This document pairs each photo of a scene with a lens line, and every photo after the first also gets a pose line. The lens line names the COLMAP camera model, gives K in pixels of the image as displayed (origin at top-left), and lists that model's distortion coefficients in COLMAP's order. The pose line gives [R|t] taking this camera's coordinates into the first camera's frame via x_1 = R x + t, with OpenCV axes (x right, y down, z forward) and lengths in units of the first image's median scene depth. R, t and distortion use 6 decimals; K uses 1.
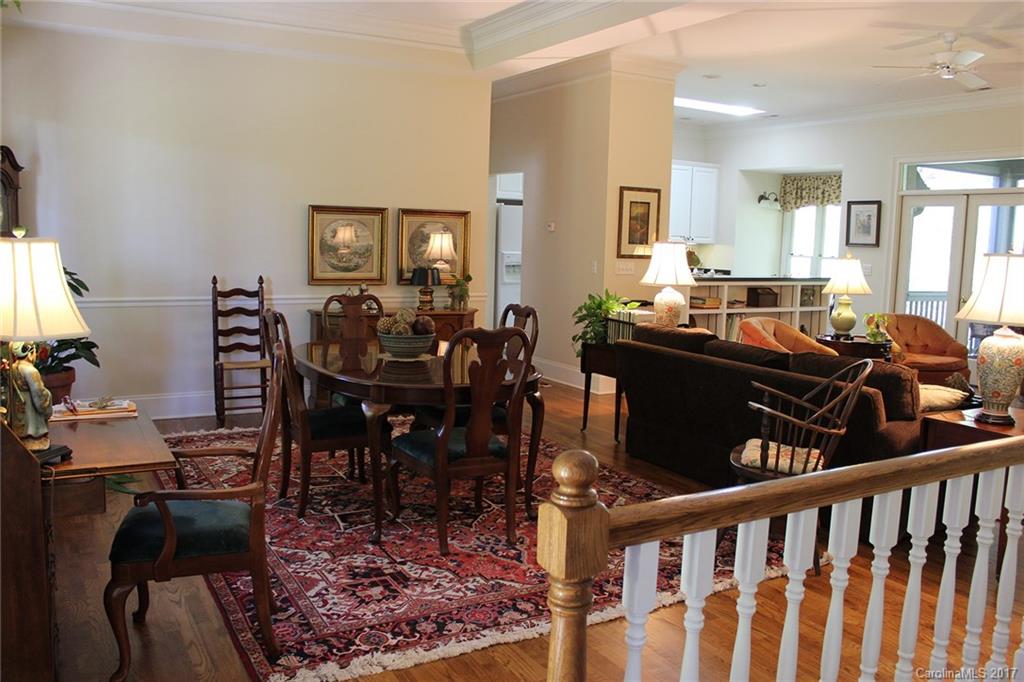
lens RADIAL K [[852.5, 0, 518.0], [0, 852.5, 341.1], [0, 0, 1]] dist [-0.137149, 0.085979]
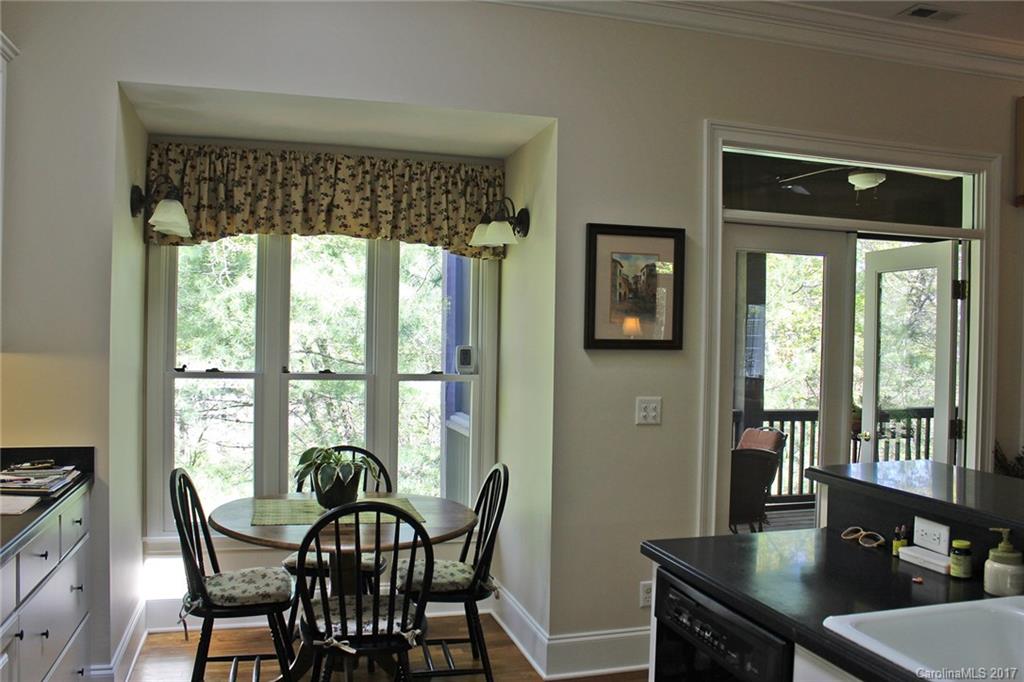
lens RADIAL K [[852.5, 0, 511.9], [0, 852.5, 340.5], [0, 0, 1]] dist [-0.137149, 0.085979]
pose [[0.244881, -0.032599, 0.969005, 0.033300], [0.110433, 0.993868, 0.005527, -0.127685], [-0.963243, 0.105657, 0.246979, 0.976616]]
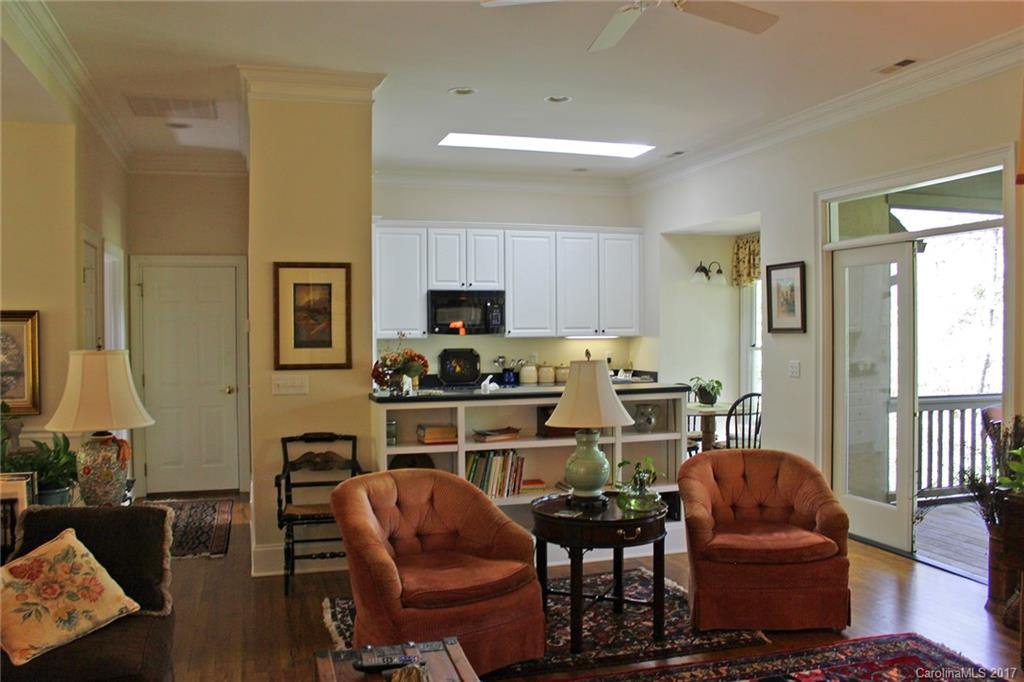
lens RADIAL K [[852.5, 0, 510.5], [0, 852.5, 340.4], [0, 0, 1]] dist [-0.137149, 0.085979]
pose [[0.974244, -0.032169, -0.223191, 0.355689], [0.007330, 0.993767, -0.111236, -0.037378], [0.225378, 0.106735, 0.968407, 0.325194]]
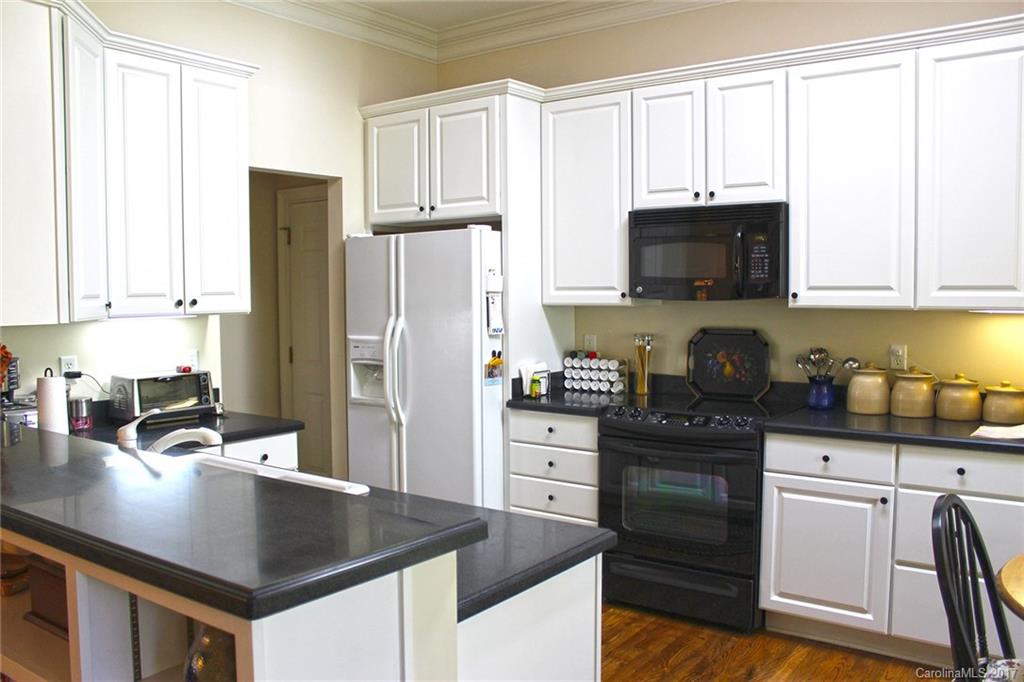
lens RADIAL K [[852.5, 0, 516.2], [0, 852.5, 340.8], [0, 0, 1]] dist [-0.137149, 0.085979]
pose [[0.407920, 0.024152, -0.912698, 0.457060], [-0.095864, 0.995258, -0.016508, -0.104076], [0.907971, 0.094229, 0.408301, 0.898455]]
